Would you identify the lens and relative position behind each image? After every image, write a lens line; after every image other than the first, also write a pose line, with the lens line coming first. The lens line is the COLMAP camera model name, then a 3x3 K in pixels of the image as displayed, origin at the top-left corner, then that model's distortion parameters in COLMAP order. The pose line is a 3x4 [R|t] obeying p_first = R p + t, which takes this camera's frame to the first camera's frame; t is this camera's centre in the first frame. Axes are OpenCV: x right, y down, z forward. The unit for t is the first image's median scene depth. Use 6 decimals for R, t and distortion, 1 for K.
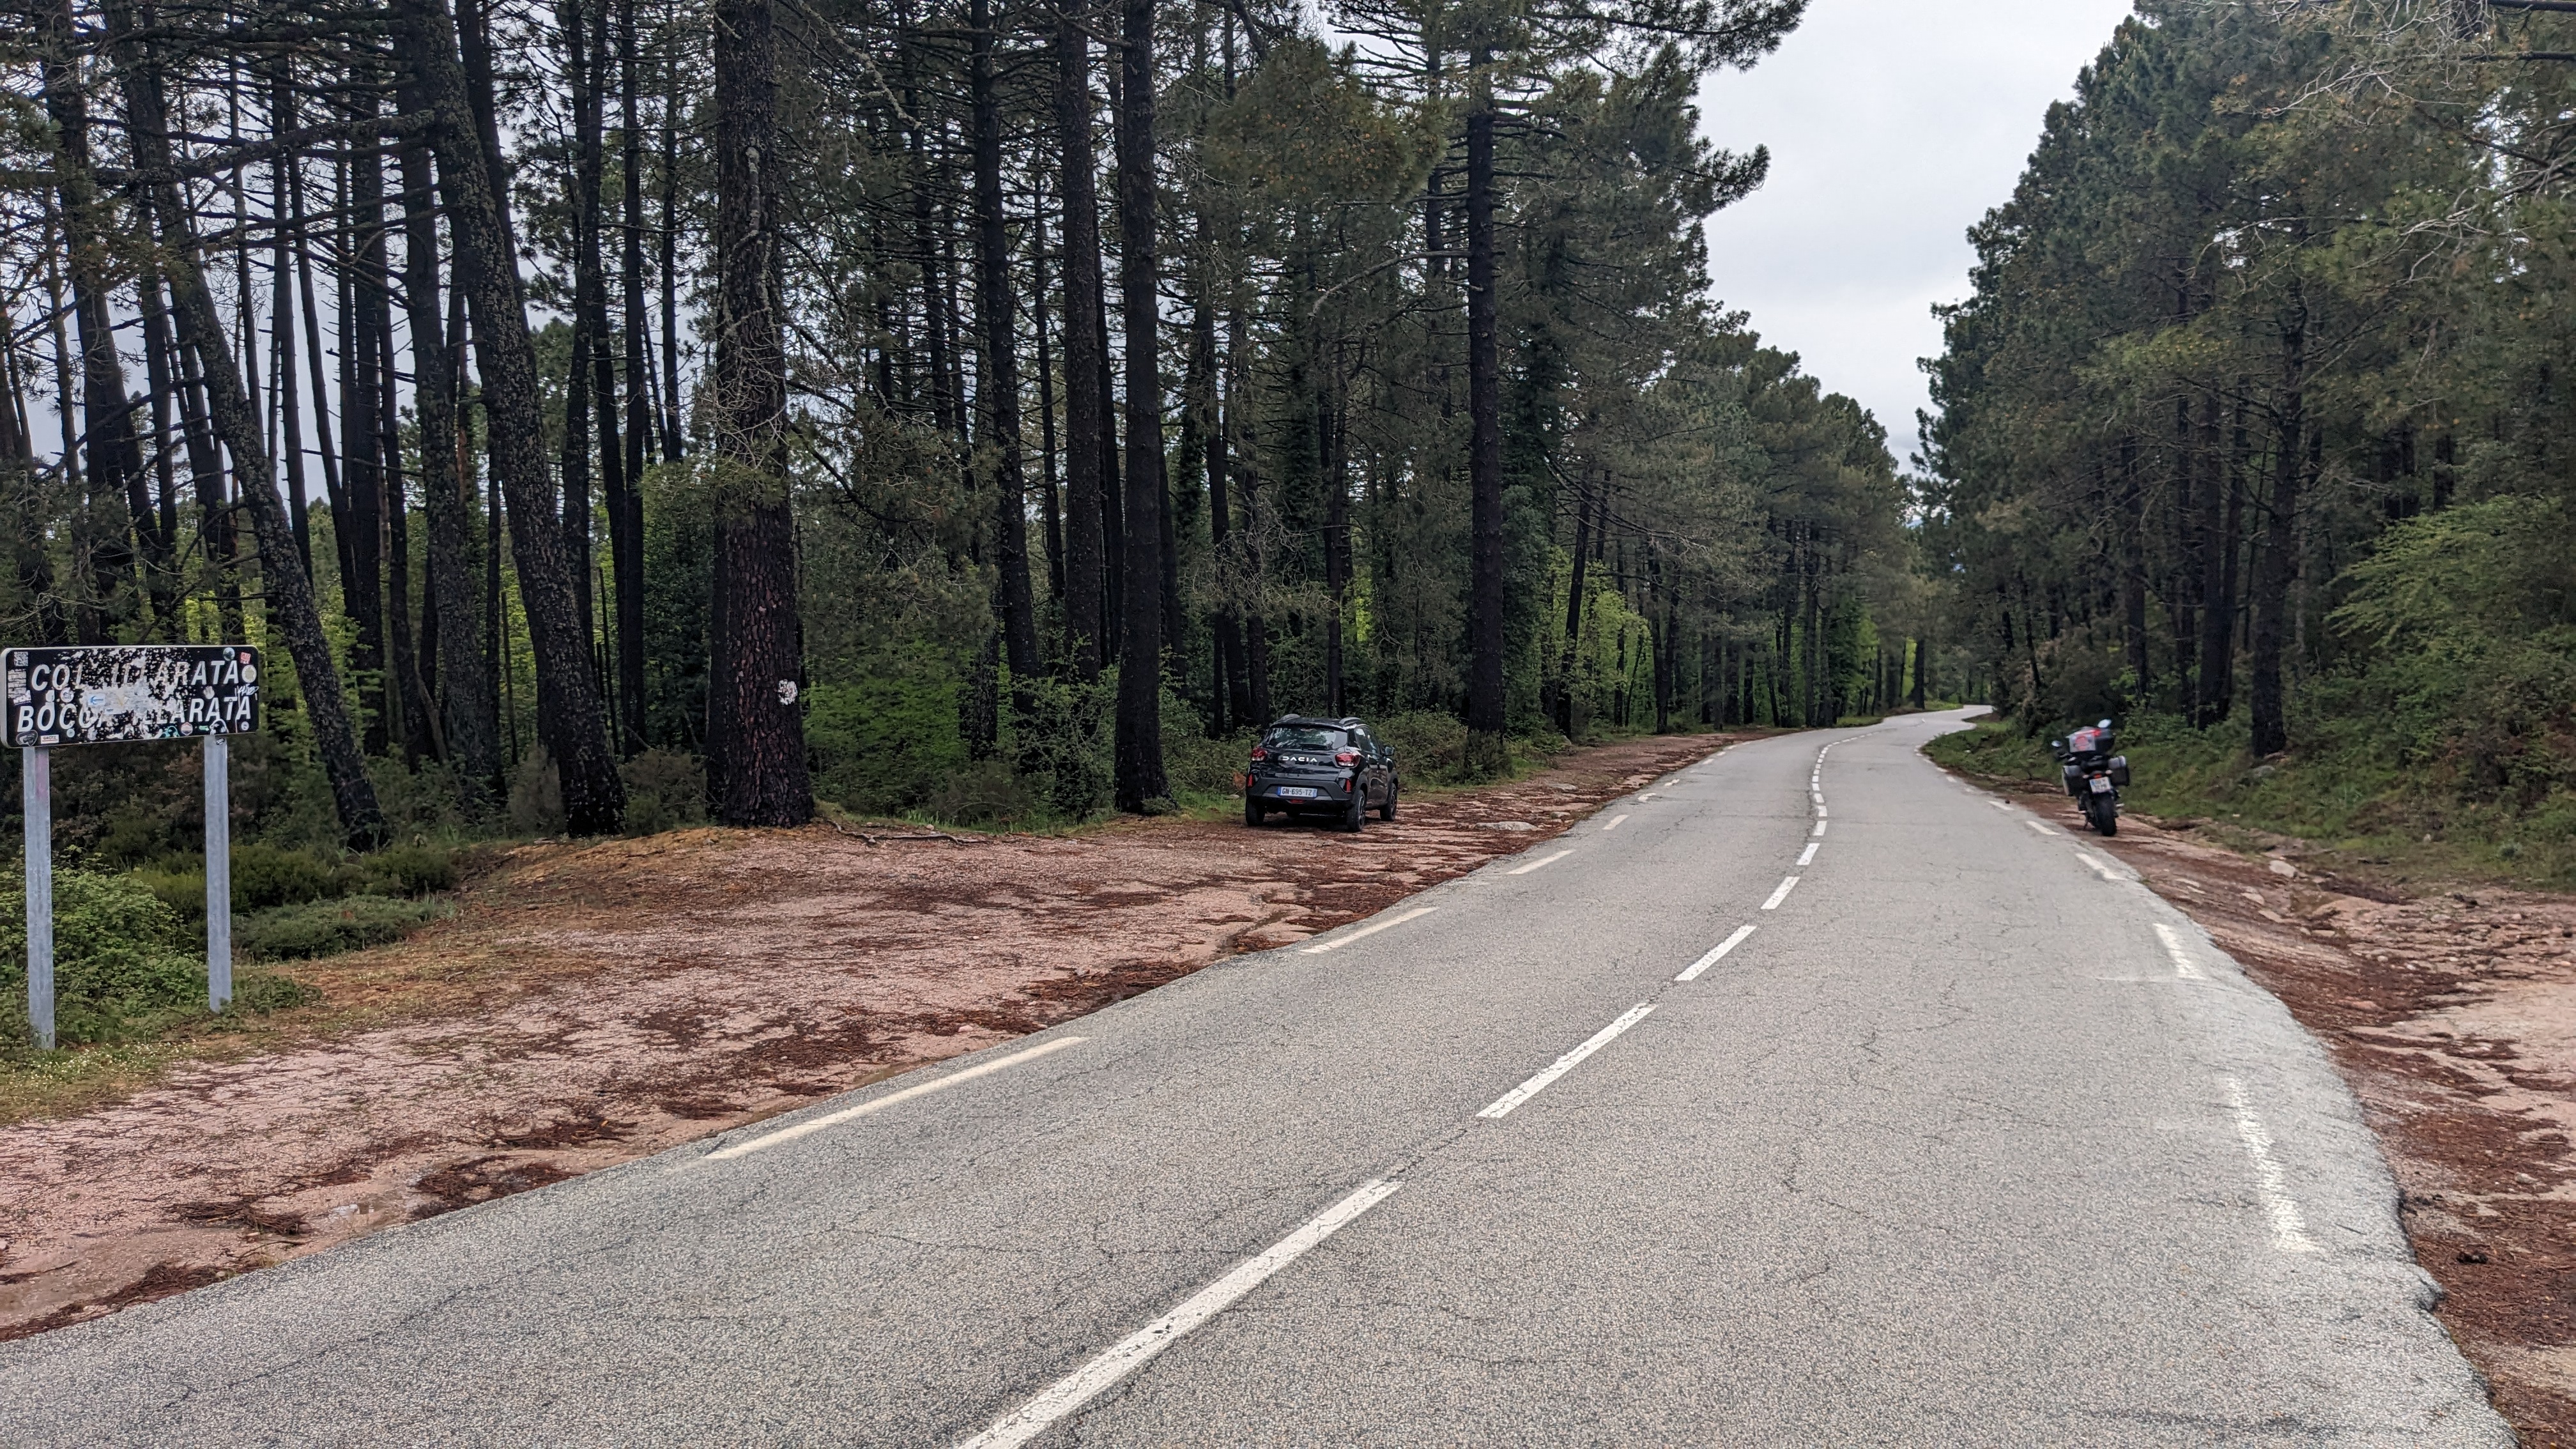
lens RADIAL K [[2017.8, 0, 1289.9], [0, 2017.8, 725.0], [0, 0, 1]] dist [0.000793, -0.017291]
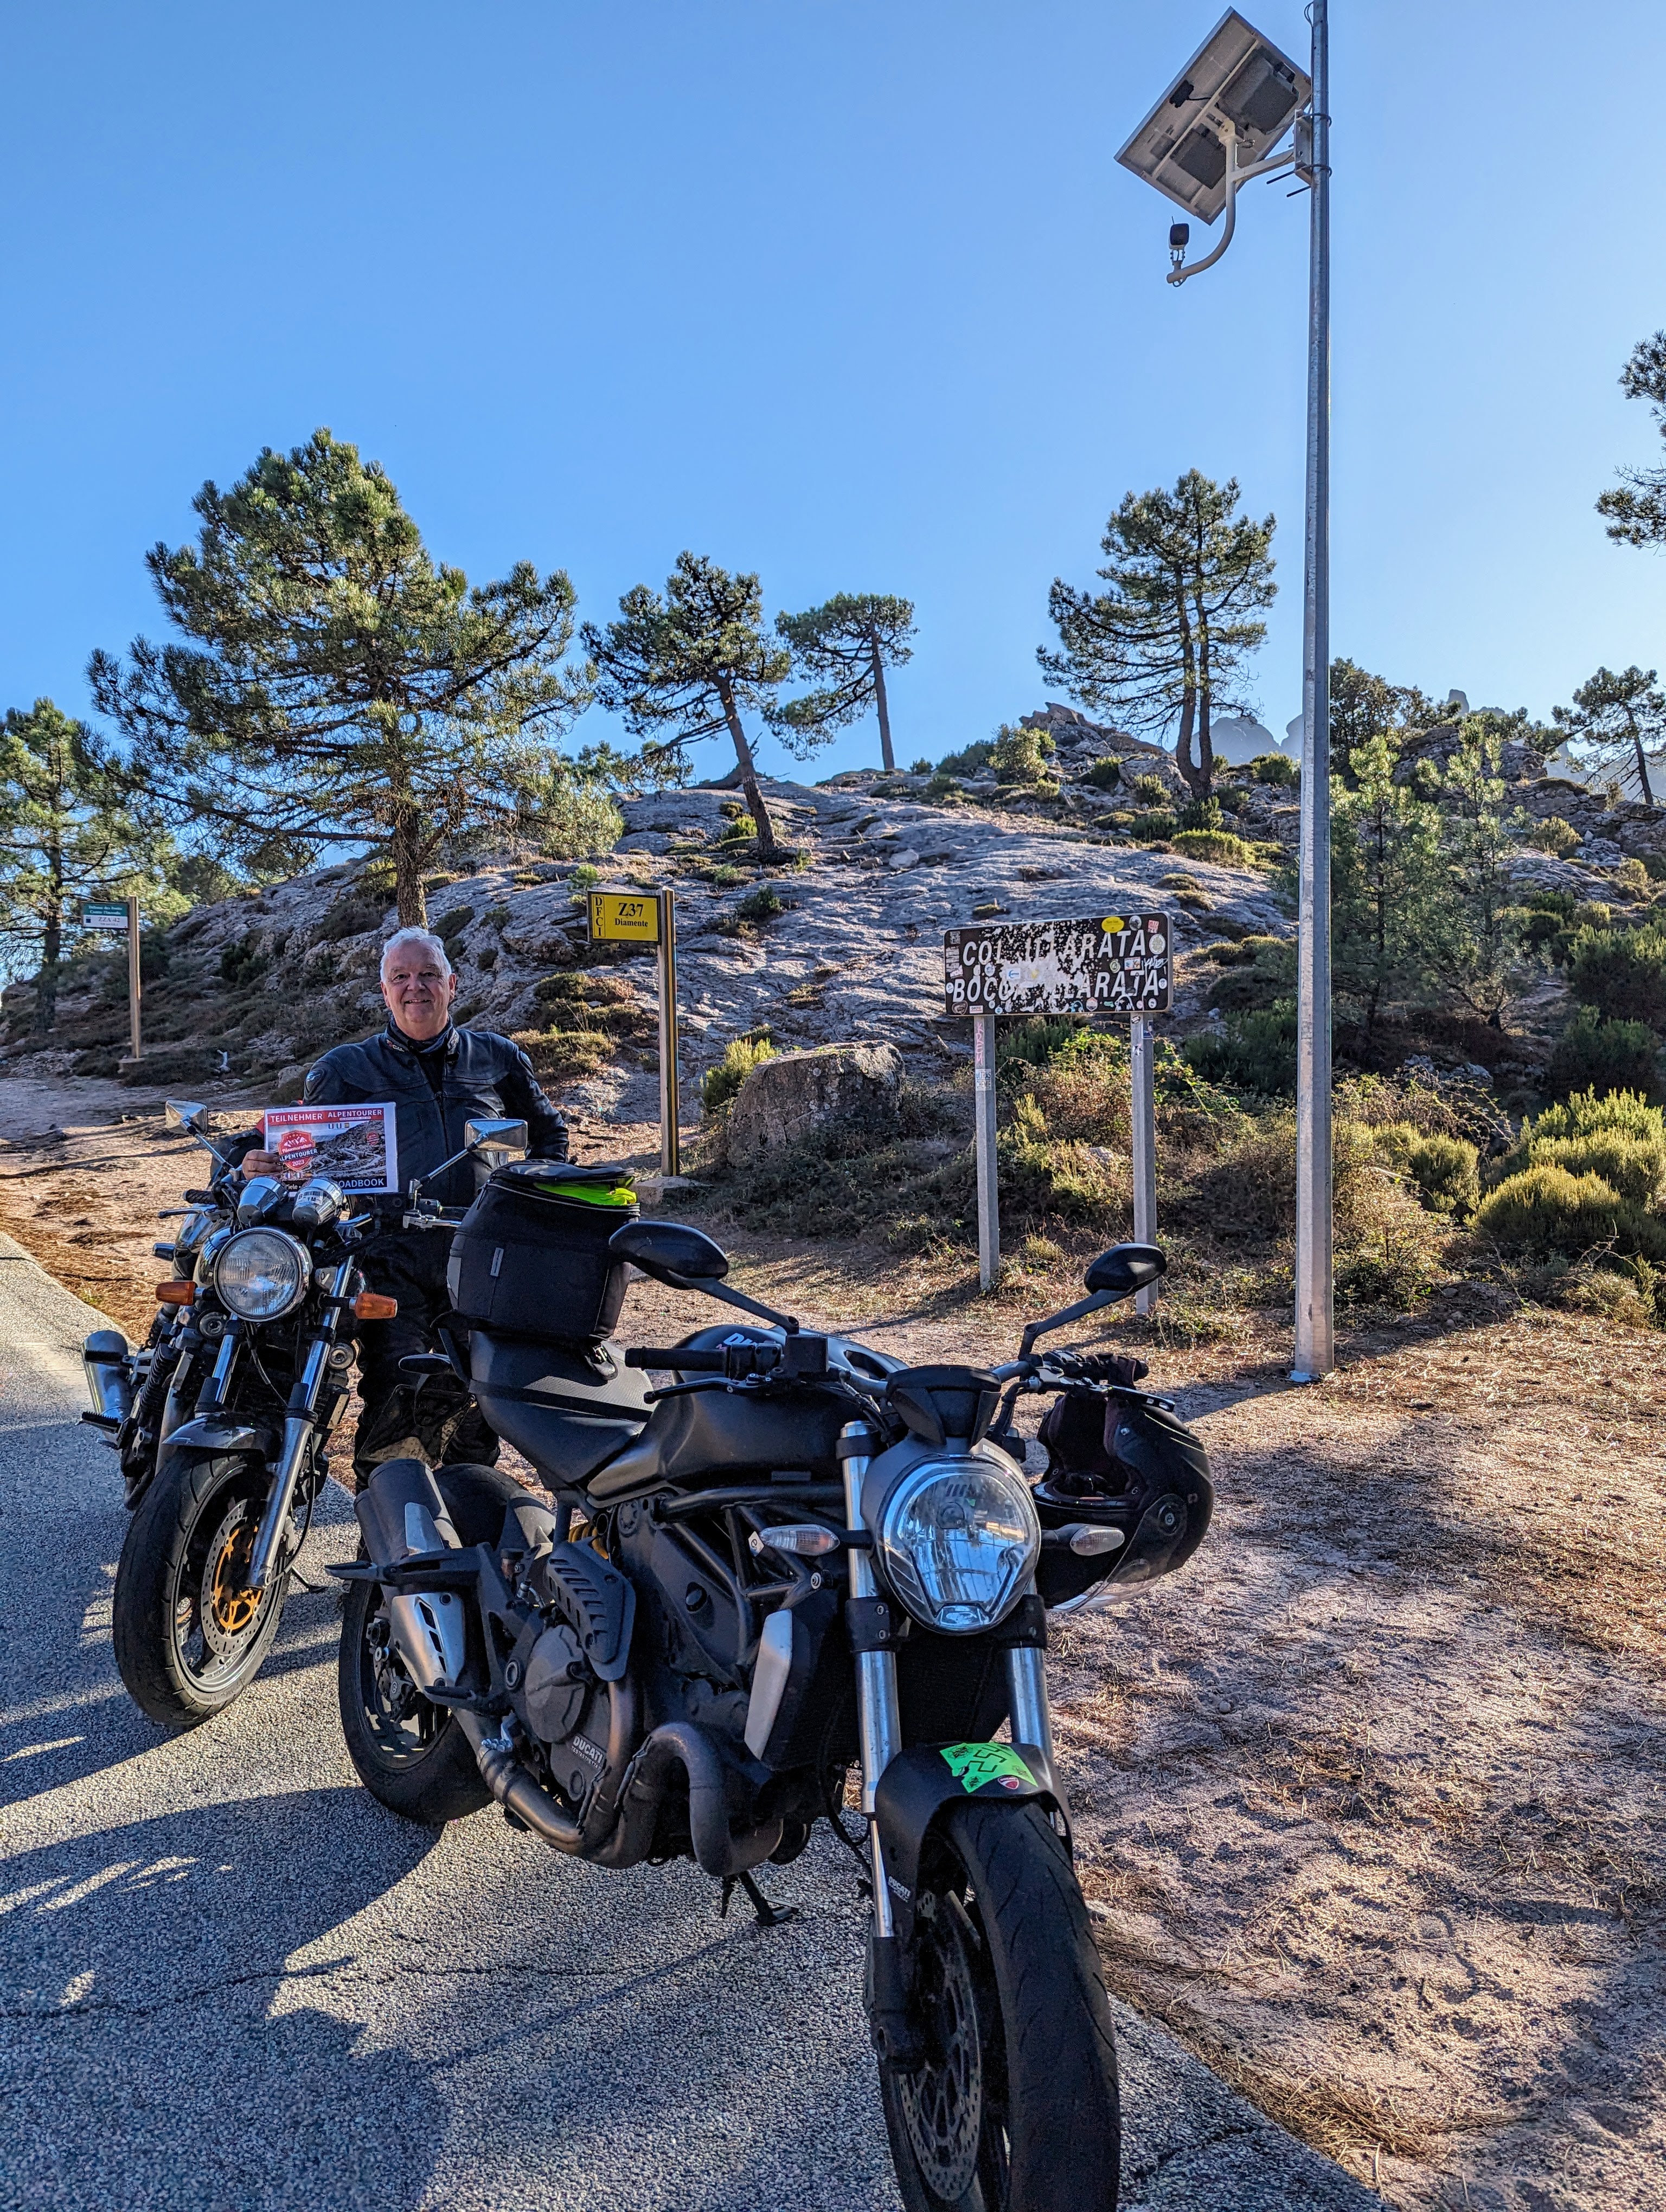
lens RADIAL K [[1592.4, 0, 816.4], [0, 1592.4, 1131.8], [0, 0, 1]] dist [0.033619, -0.012090]
pose [[-0.531315, 0.051521, -0.845607, 0.168937], [-0.036588, 0.995822, 0.083662, 0.003883], [0.846384, 0.075390, -0.527210, 1.321388]]
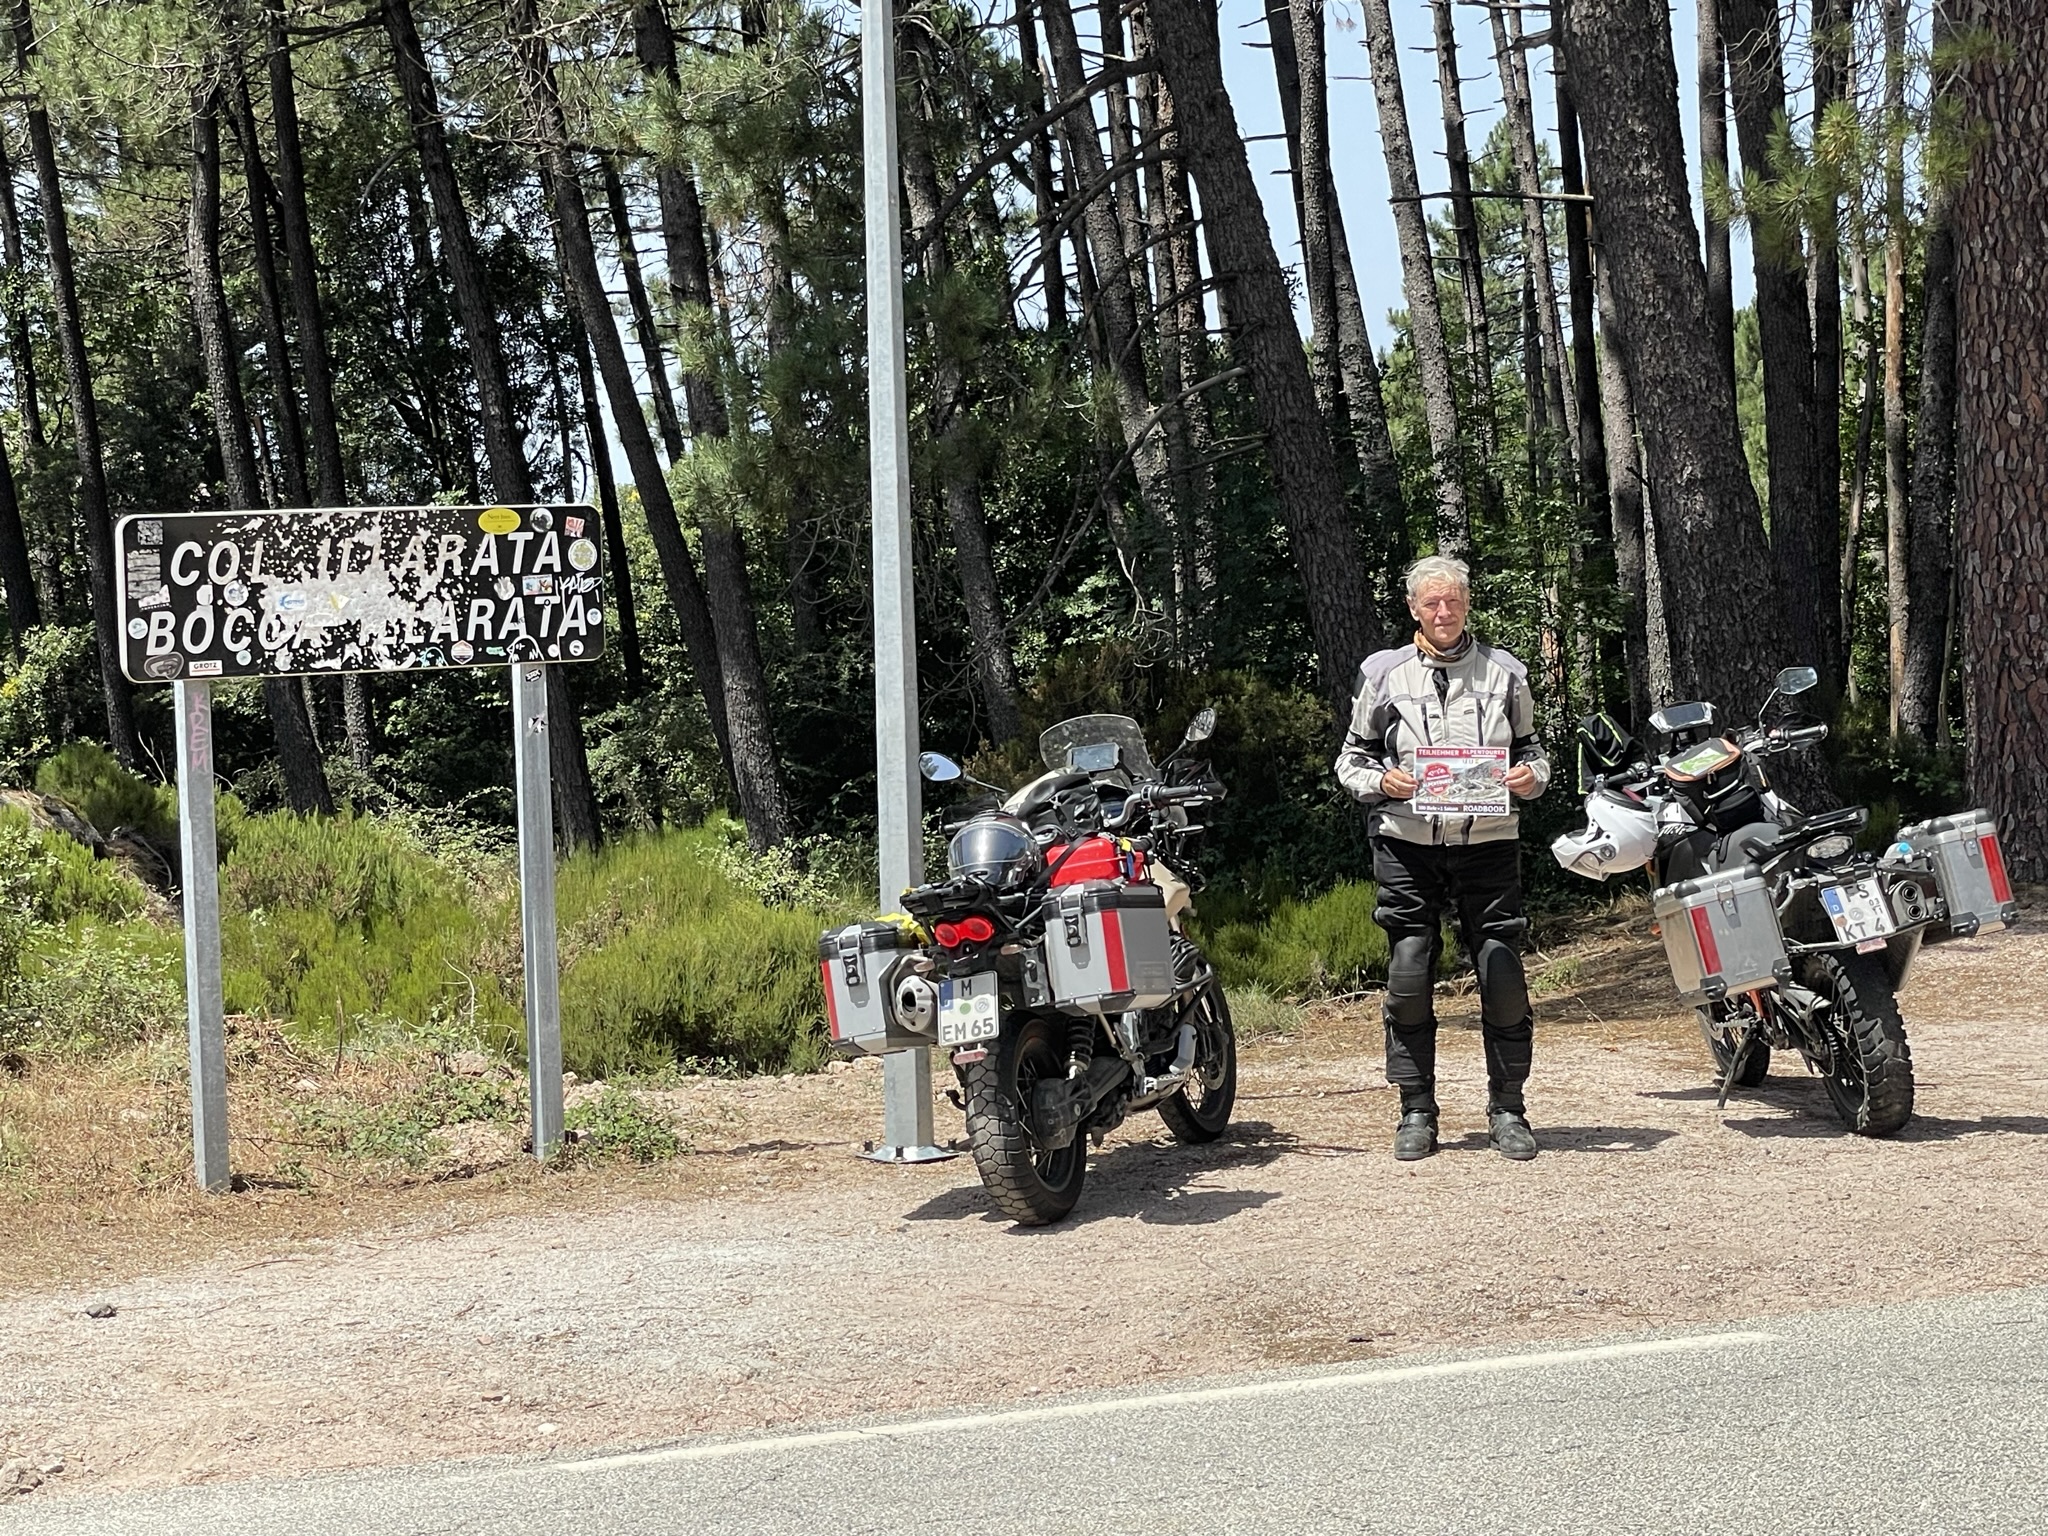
lens RADIAL K [[4080.1, 0, 1025.2], [0, 4080.1, 759.2], [0, 0, 1]] dist [0.009899, 0.000000]
pose [[0.776805, -0.001219, -0.629740, 0.309633], [0.006887, 0.999955, 0.006561, 0.026270], [0.629703, -0.009433, 0.776778, 0.207851]]
